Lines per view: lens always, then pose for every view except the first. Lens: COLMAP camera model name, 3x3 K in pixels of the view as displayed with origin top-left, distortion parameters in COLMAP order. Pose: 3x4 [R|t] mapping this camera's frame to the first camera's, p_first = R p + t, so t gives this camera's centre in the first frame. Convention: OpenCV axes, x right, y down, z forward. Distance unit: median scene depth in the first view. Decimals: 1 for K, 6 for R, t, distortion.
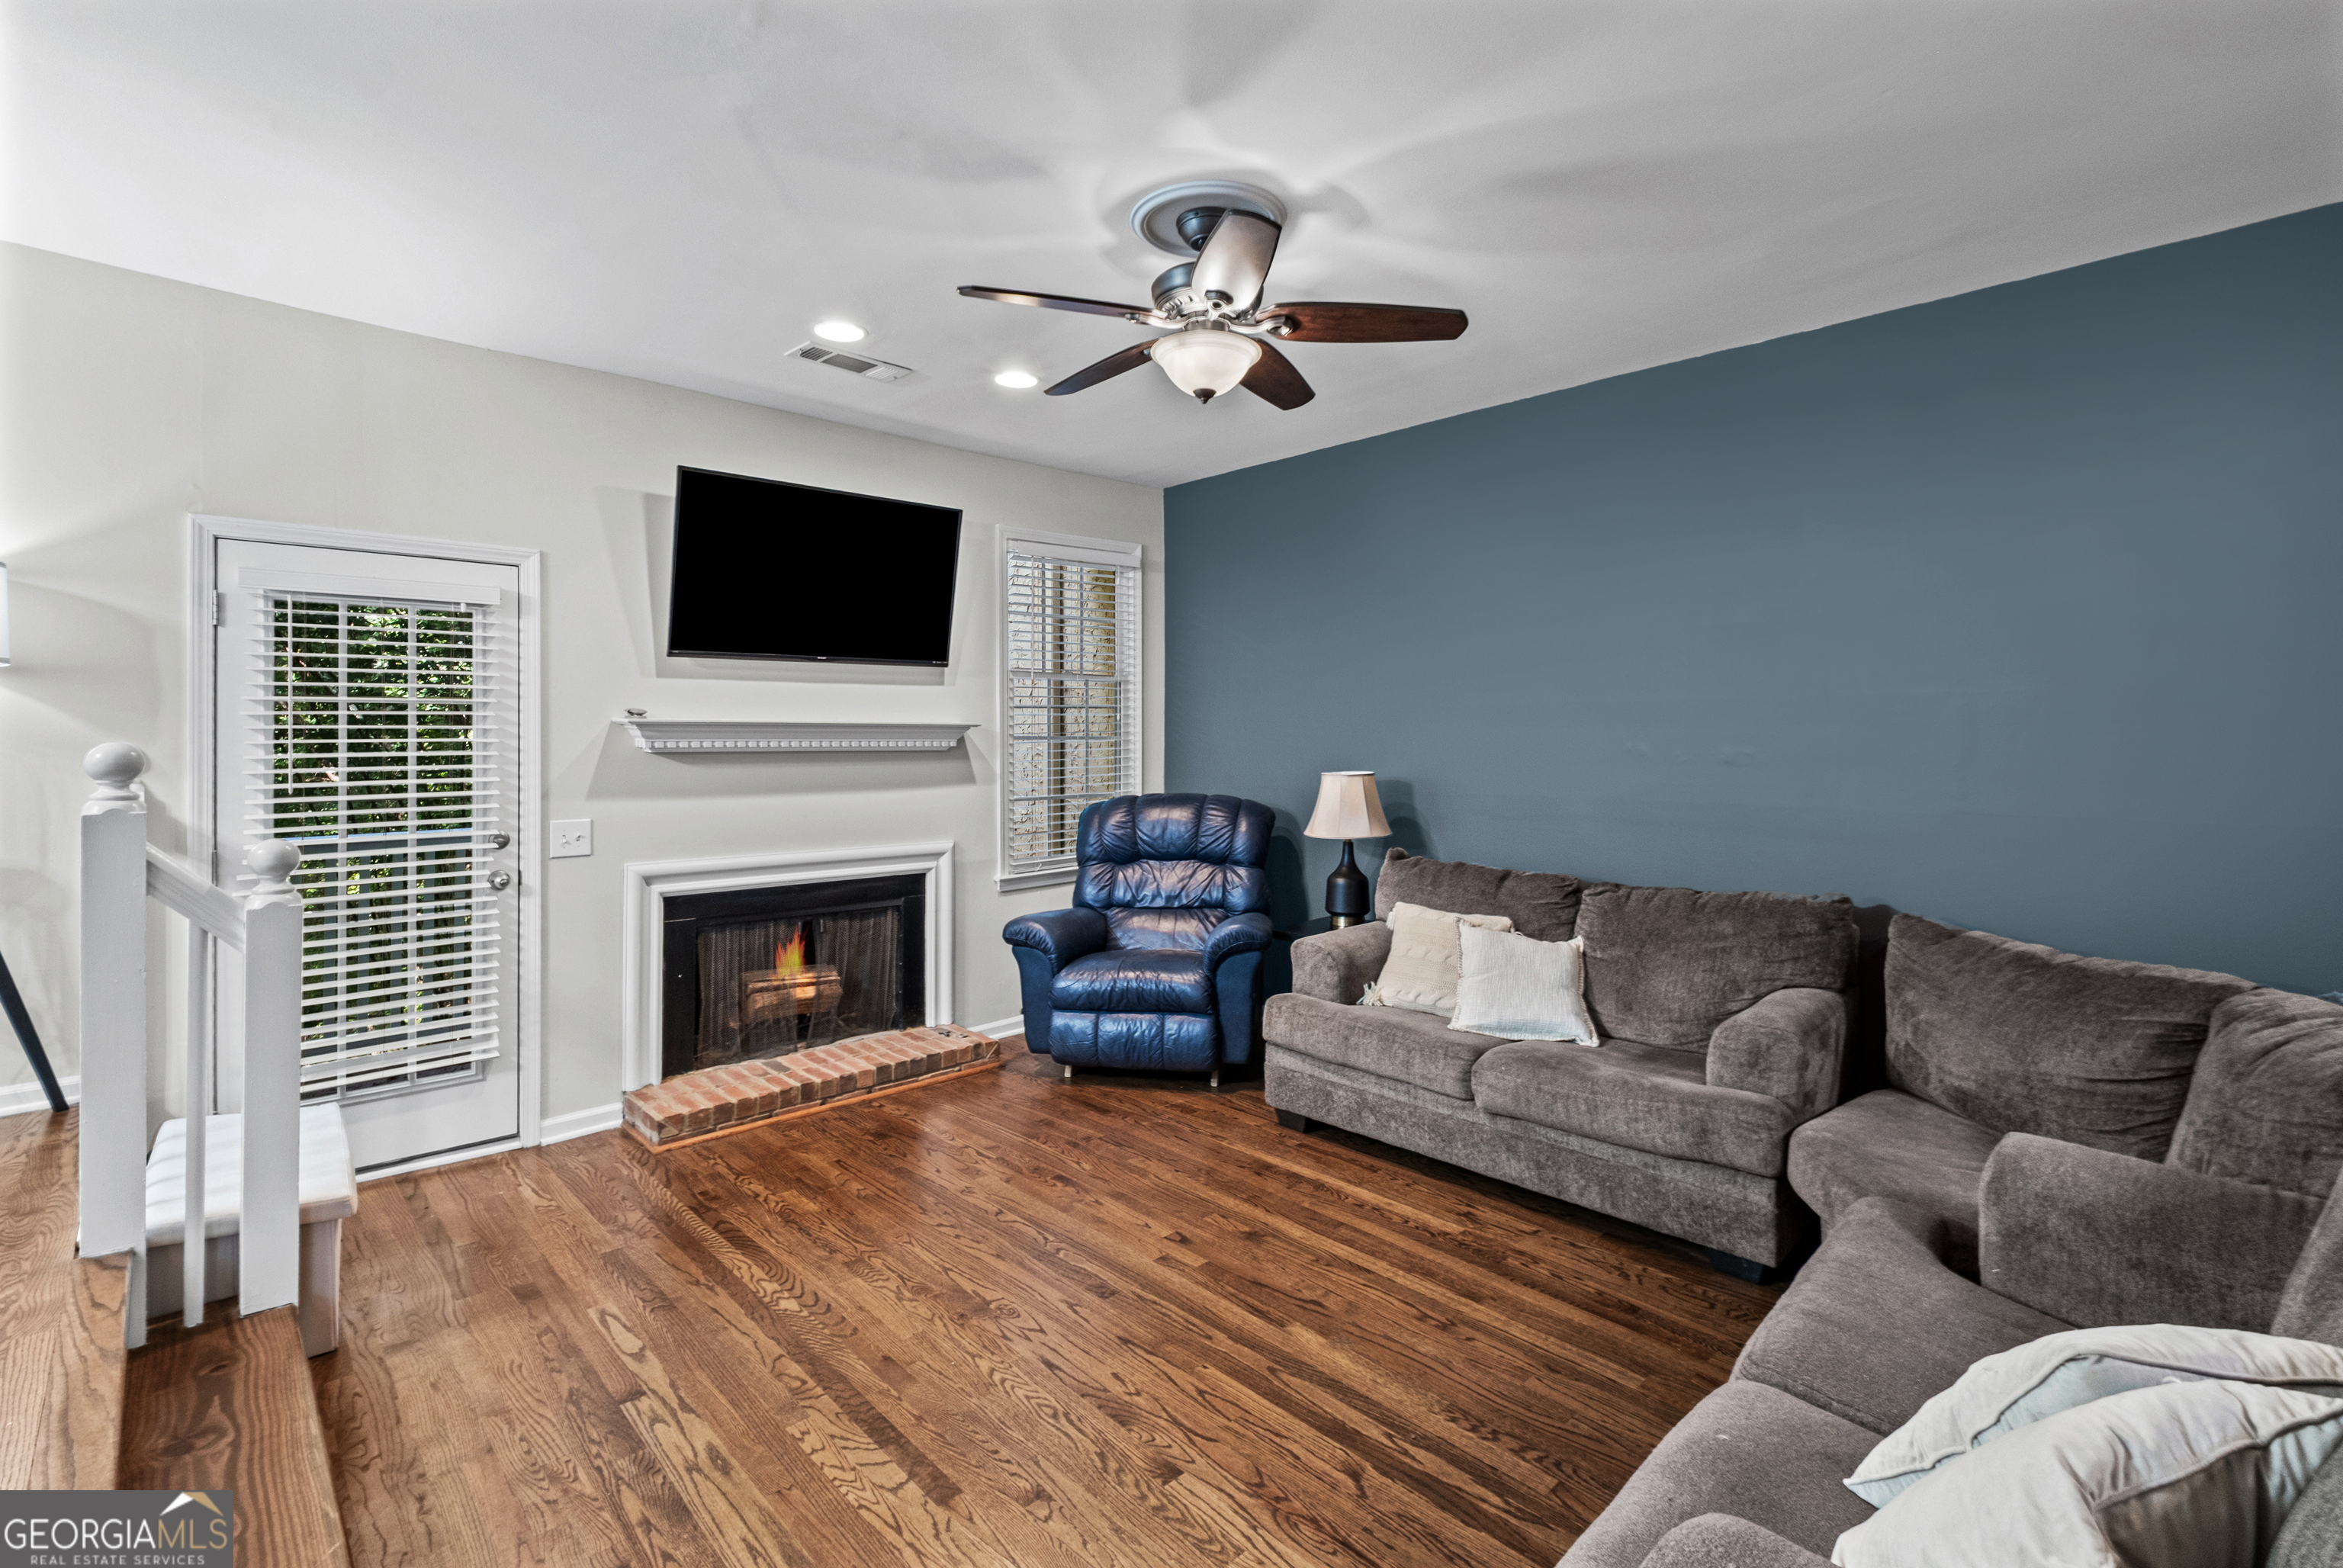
lens RADIAL K [[1065.5, 0, 1126.9], [0, 1065.5, 736.5], [0, 0, 1]] dist [0.001312, 0.000094]
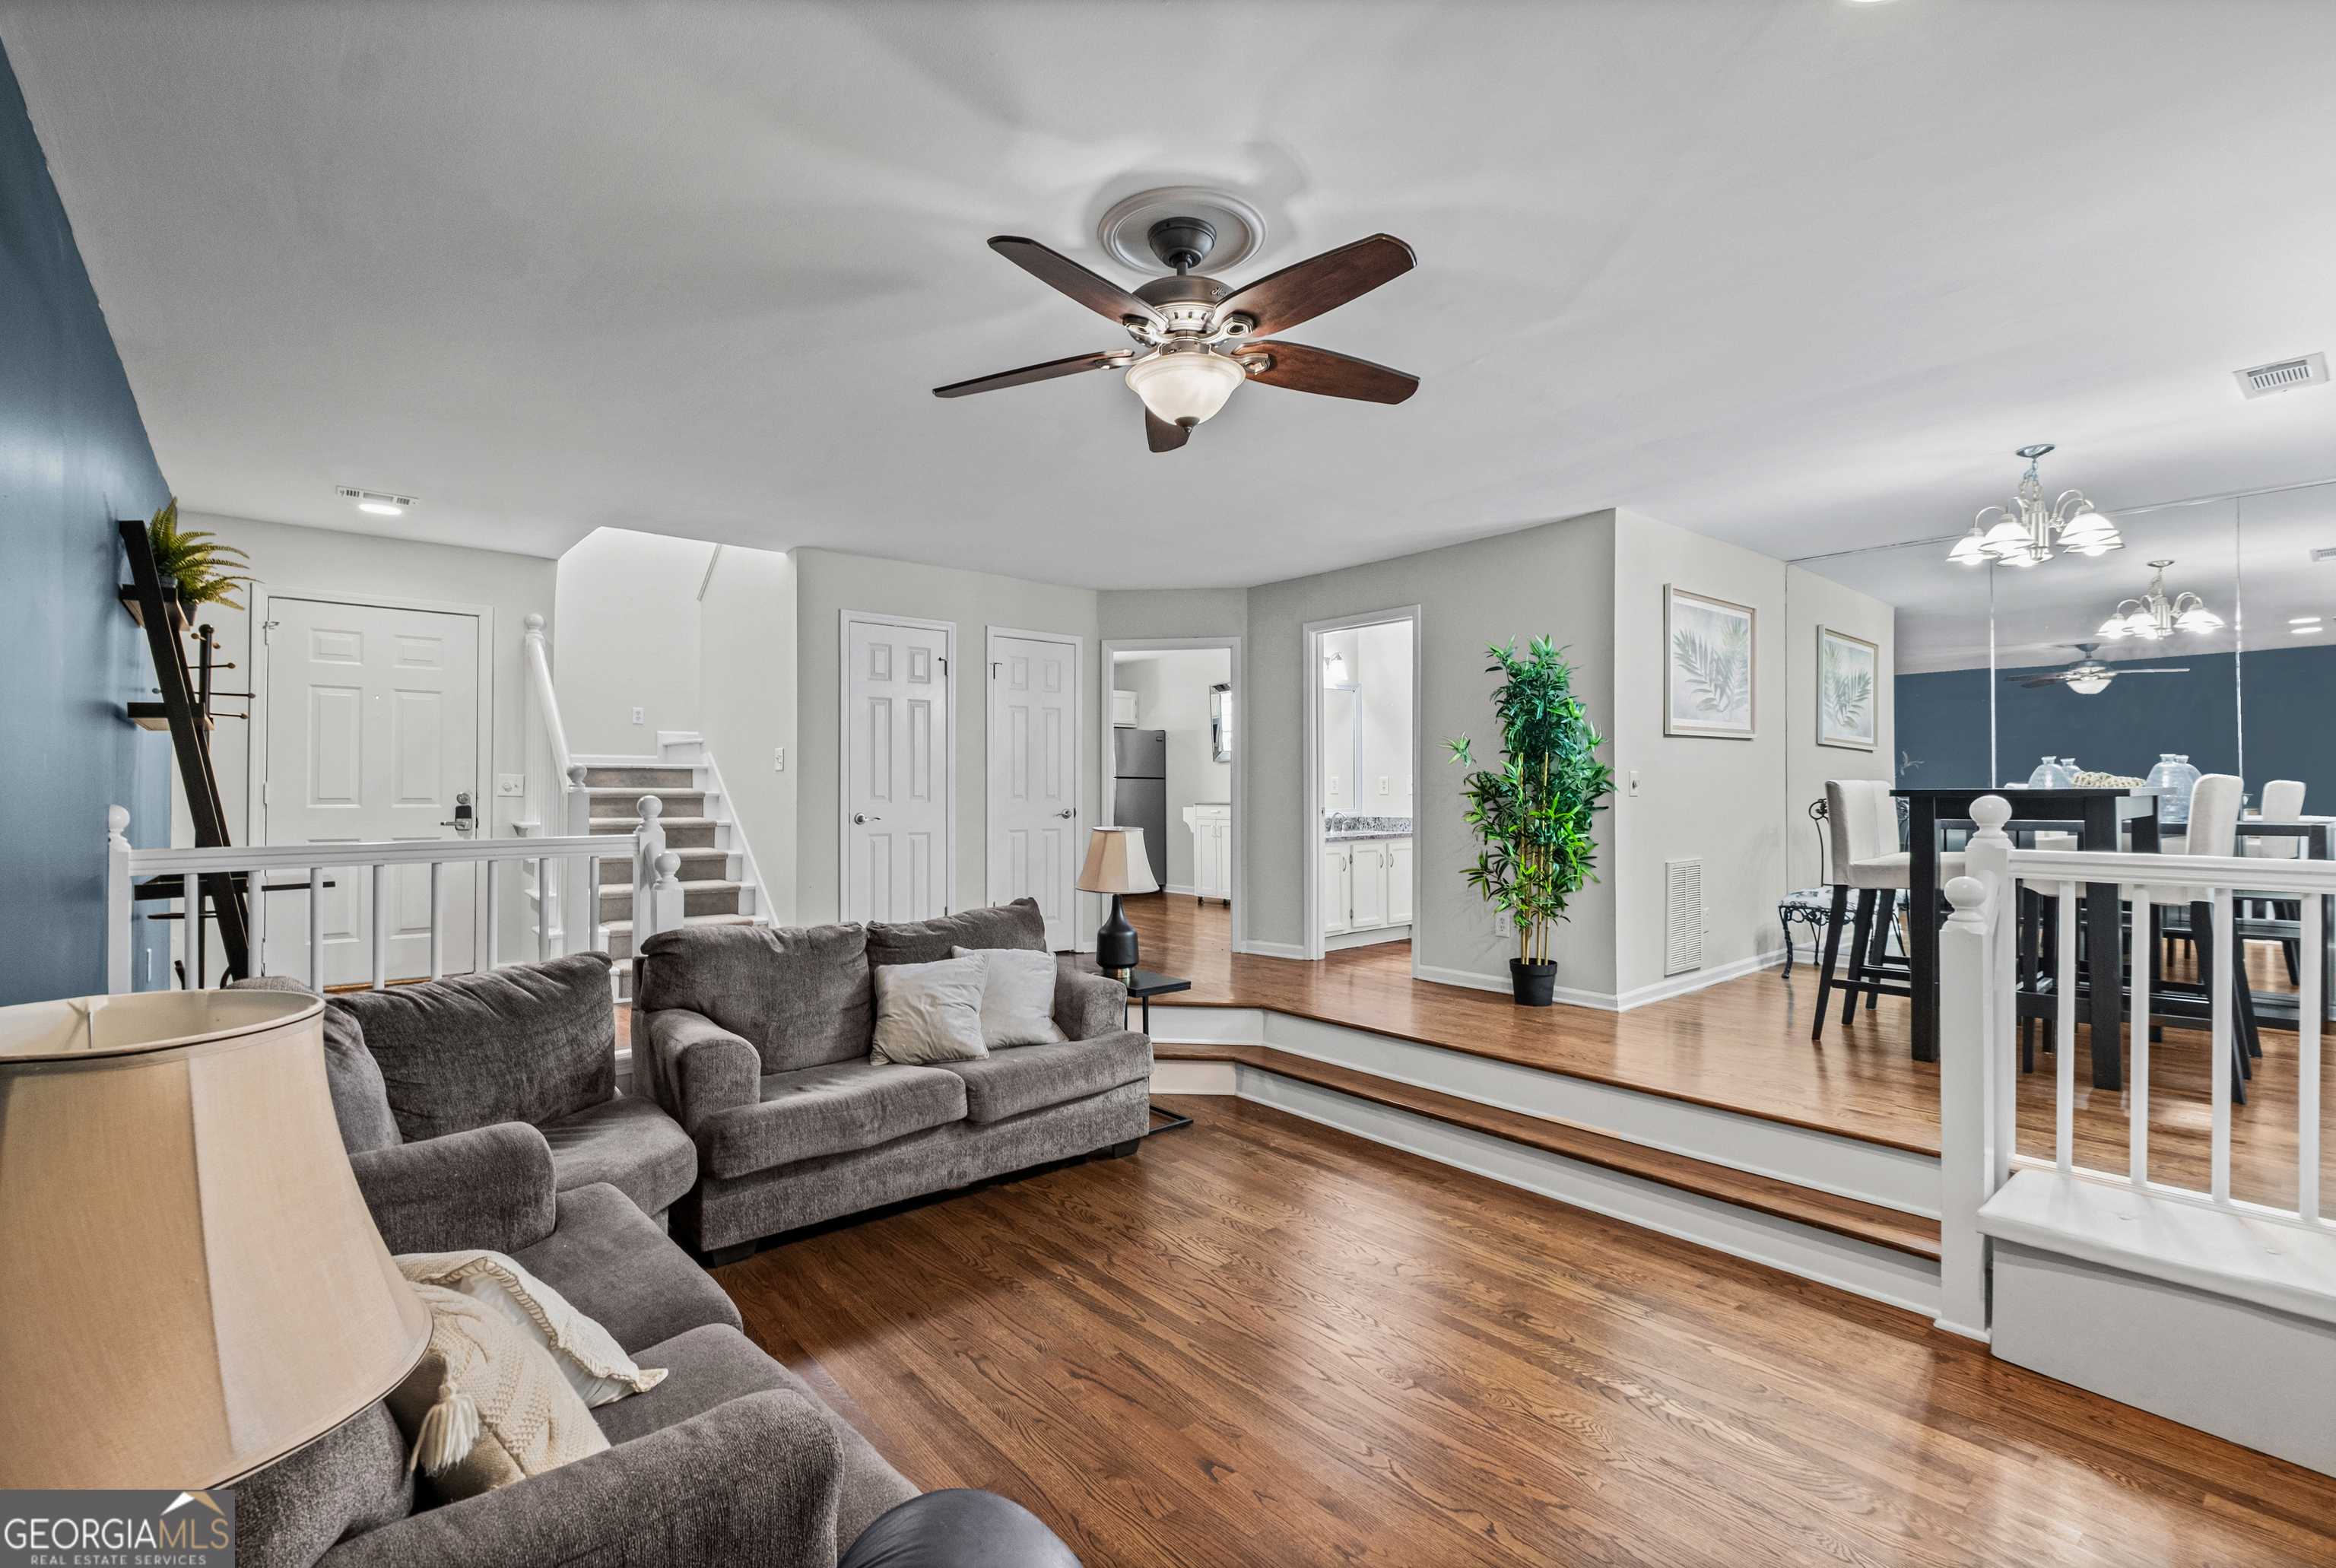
lens RADIAL K [[1047.1, 0, 1171.1], [0, 1047.1, 786.9], [0, 0, 1]] dist [0.001125, 0.000074]
pose [[-0.999863, 0.002597, 0.016320, 0.054777], [0.002533, 0.999989, -0.003987, -0.001753], [-0.016330, -0.003945, -0.999859, 1.448638]]
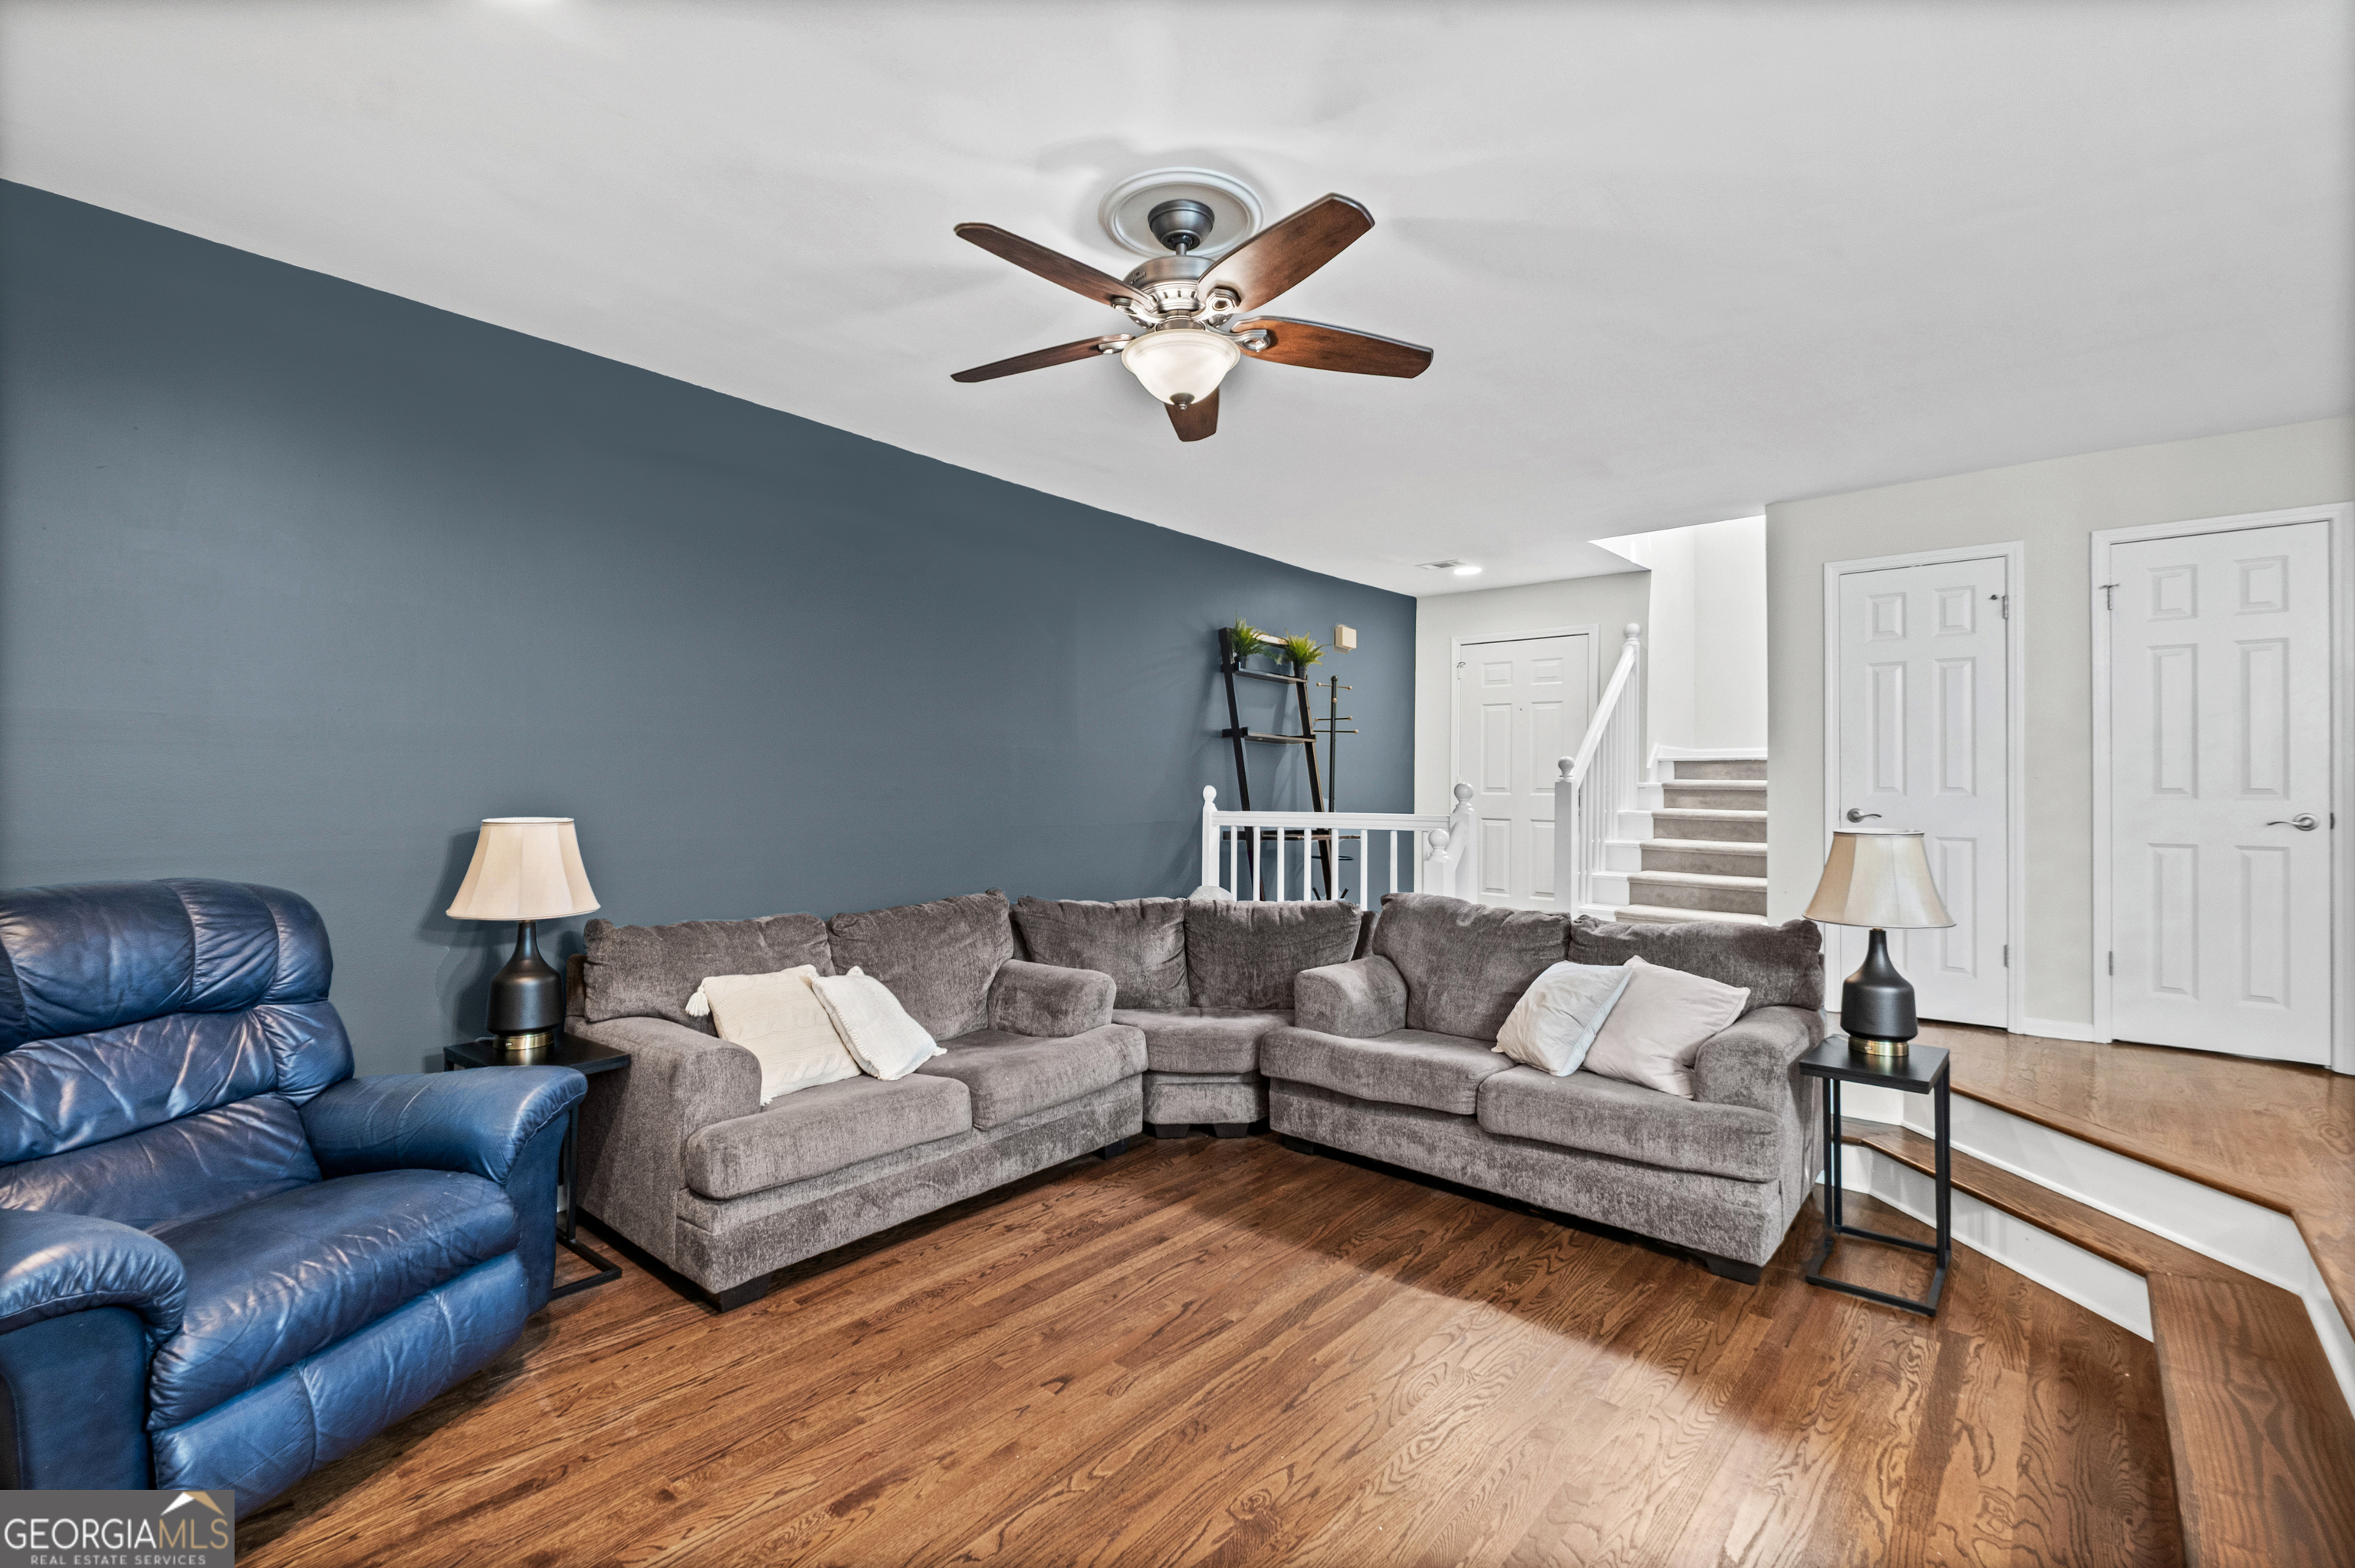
lens RADIAL K [[1050.2, 0, 1177.5], [0, 1050.2, 784.0], [0, 0, 1]] dist [0.000907, -0.000159]
pose [[-0.135719, 0.004548, 0.990737, -0.635221], [-0.007311, 0.999958, -0.005591, 0.014149], [-0.990720, -0.008003, -0.135680, 0.854493]]
